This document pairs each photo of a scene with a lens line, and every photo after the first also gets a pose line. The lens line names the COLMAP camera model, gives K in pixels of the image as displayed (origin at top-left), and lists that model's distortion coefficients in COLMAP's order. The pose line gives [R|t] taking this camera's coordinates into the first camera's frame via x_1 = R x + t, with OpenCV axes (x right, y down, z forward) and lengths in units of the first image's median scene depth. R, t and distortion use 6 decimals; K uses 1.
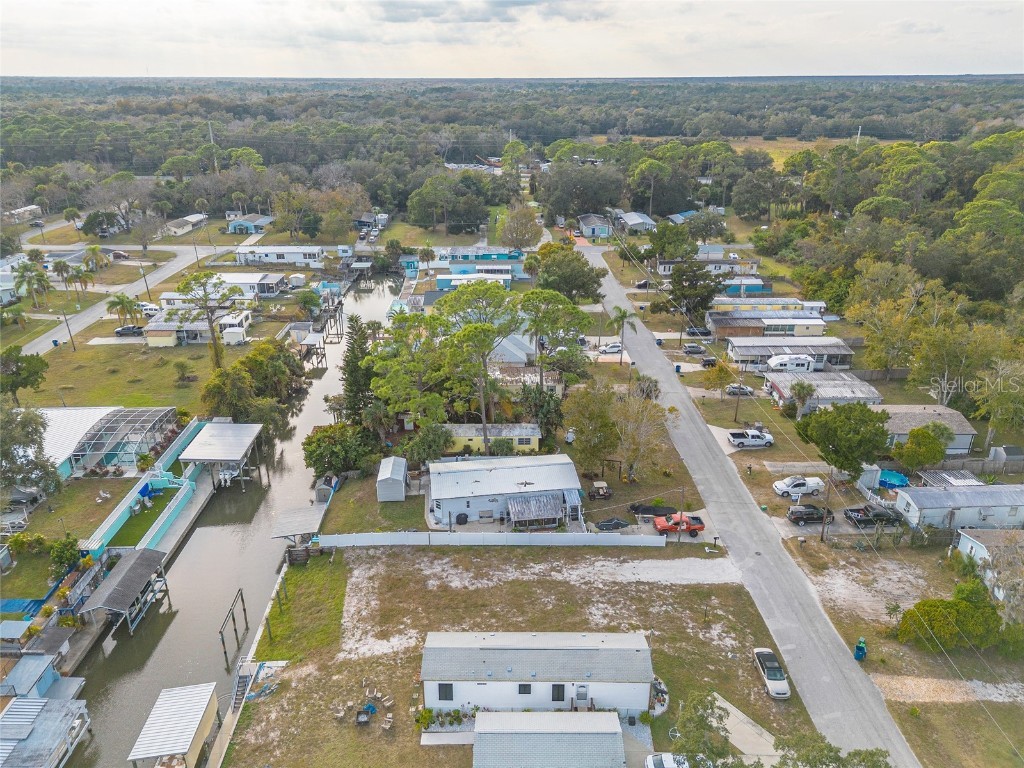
lens RADIAL K [[729.7, 0, 508.0], [0, 729.7, 381.5], [0, 0, 1]] dist [0.069300, -0.062763]
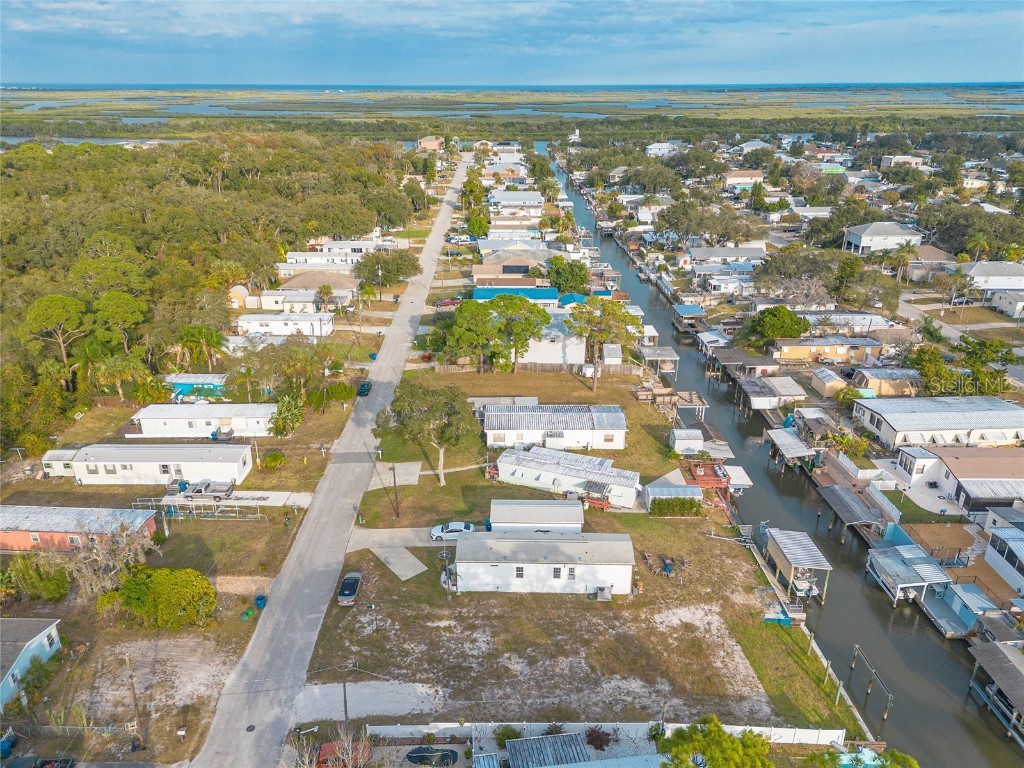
lens RADIAL K [[721.0, 0, 515.0], [0, 721.0, 383.1], [0, 0, 1]] dist [0.084127, -0.086396]
pose [[-0.999999, 0.001179, -0.000083, 0.064622], [0.000778, 0.709153, 0.705054, -0.524496], [0.000890, 0.705053, -0.709154, 1.227786]]
